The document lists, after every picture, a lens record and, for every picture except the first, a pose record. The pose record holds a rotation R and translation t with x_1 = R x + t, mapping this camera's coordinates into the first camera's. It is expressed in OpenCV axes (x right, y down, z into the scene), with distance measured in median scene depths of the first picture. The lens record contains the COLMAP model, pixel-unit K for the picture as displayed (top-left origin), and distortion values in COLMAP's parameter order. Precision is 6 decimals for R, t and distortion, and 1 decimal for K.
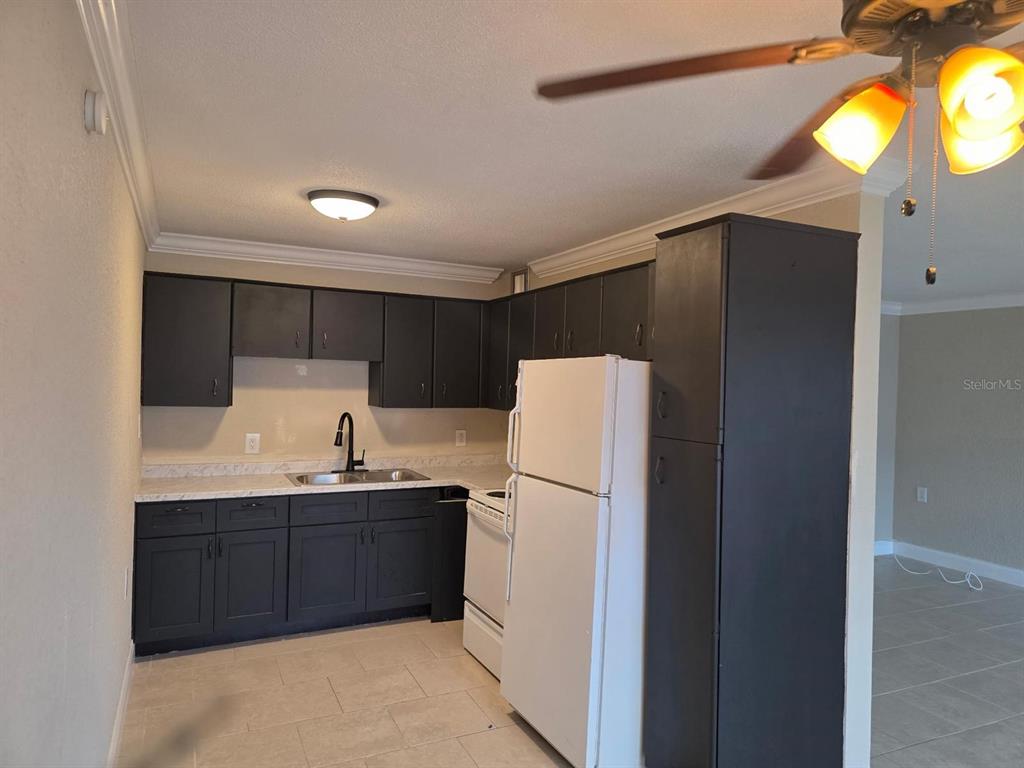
lens RADIAL K [[725.1, 0, 508.6], [0, 725.1, 384.4], [0, 0, 1]] dist [0.102722, -0.147853]
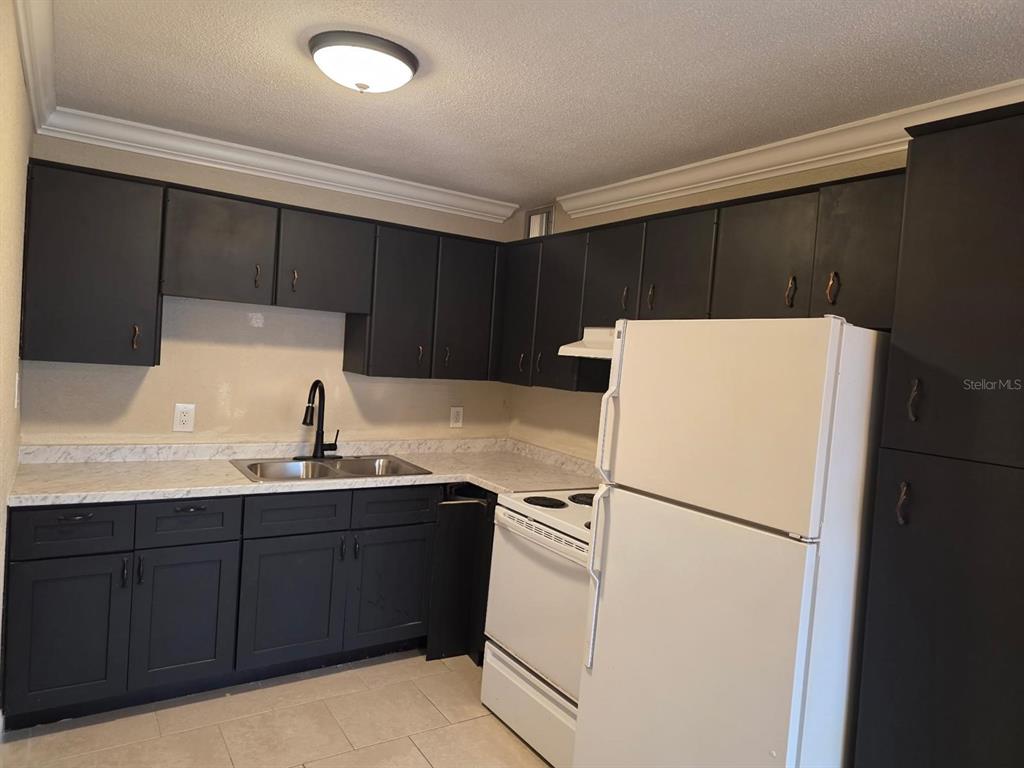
lens RADIAL K [[708.5, 0, 507.8], [0, 708.5, 378.6], [0, 0, 1]] dist [0.064754, -0.063136]
pose [[0.990198, 0.040086, 0.133794, -0.138845], [-0.045354, 0.998302, 0.036559, 0.001824], [-0.132101, -0.042269, 0.990335, 0.277142]]
